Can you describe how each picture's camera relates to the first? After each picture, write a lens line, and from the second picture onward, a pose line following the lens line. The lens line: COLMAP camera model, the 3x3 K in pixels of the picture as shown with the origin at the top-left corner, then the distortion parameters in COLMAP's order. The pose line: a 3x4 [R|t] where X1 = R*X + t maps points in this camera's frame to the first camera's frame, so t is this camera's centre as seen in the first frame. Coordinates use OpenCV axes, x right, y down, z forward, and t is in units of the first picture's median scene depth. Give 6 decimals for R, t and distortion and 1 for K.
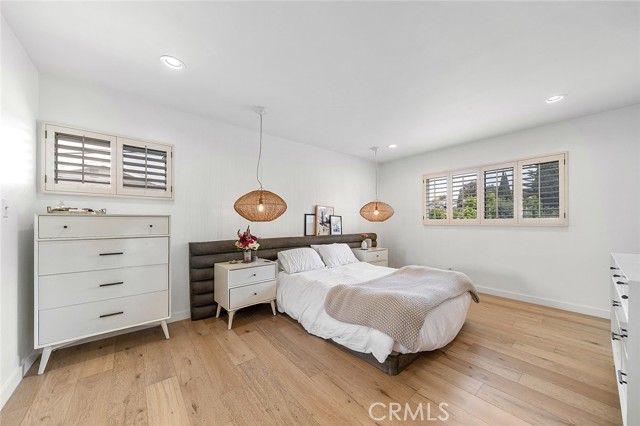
lens RADIAL K [[226.8, 0, 320.9], [0, 226.8, 219.8], [0, 0, 1]] dist [0.002145, 0.000064]
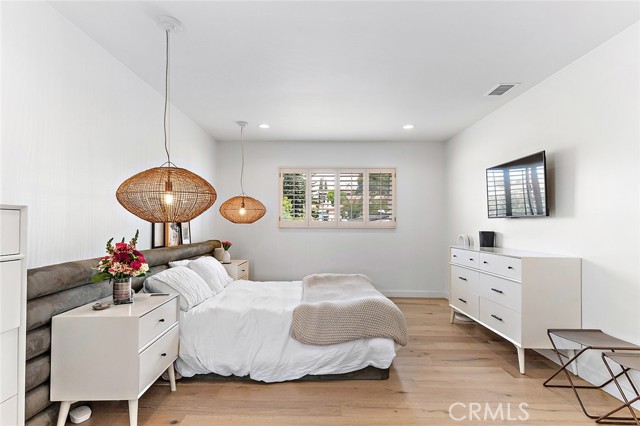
lens RADIAL K [[332.9, 0, 319.5], [0, 332.9, 216.0], [0, 0, 1]] dist [0.006922, 0.000676]
pose [[0.644502, 0.022047, 0.764285, -0.644671], [-0.011768, 0.999752, -0.018915, 0.002275], [-0.764512, 0.003197, 0.644602, 0.183635]]
